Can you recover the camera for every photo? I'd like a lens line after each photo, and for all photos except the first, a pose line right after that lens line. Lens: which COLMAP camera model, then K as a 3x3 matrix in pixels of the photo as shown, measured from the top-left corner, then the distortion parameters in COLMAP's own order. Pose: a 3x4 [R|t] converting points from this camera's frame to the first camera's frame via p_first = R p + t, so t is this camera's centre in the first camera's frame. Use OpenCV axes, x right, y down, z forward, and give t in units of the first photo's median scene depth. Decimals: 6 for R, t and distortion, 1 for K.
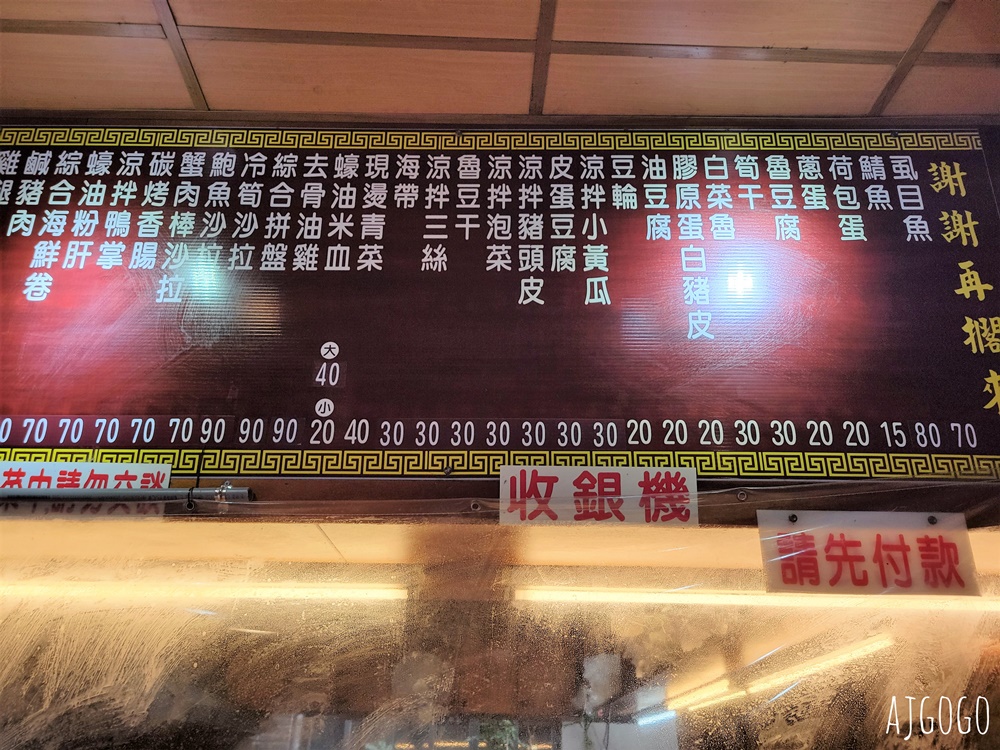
lens RADIAL K [[887.8, 0, 500.0], [0, 887.8, 323.6], [0, 0, 1]] dist [-0.048837, 0.286619]
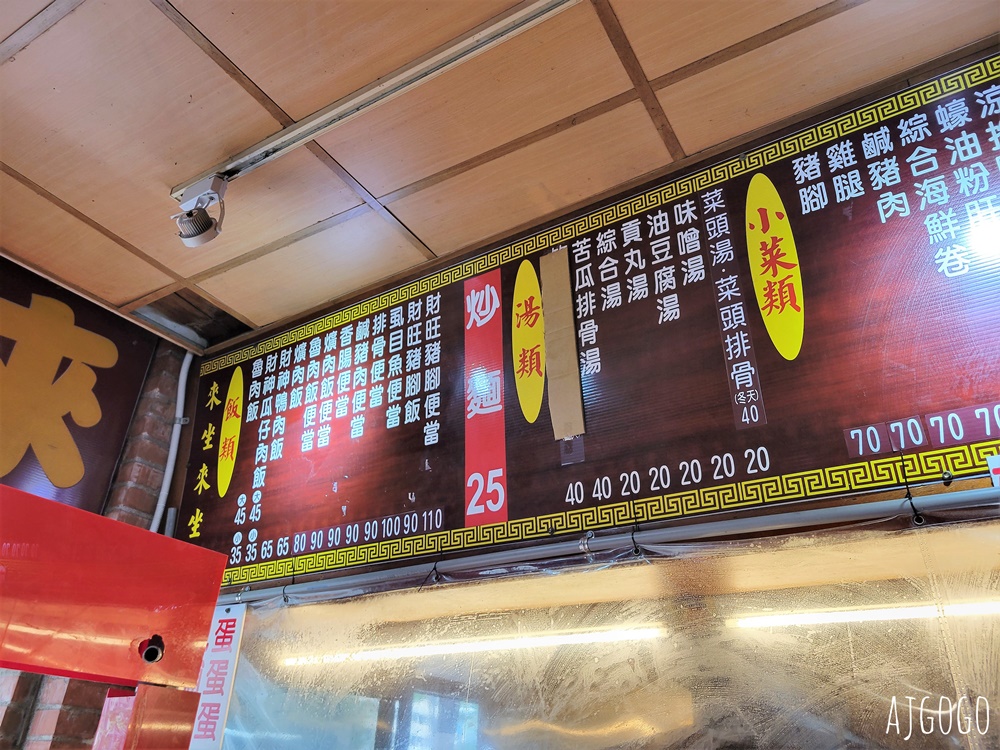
lens RADIAL K [[887.8, 0, 500.0], [0, 887.8, 323.6], [0, 0, 1]] dist [-0.048837, 0.286619]
pose [[0.789134, -0.262175, -0.555457, 0.585350], [0.248093, 0.963327, -0.102225, 0.002487], [0.561888, -0.057136, 0.825238, 0.002556]]
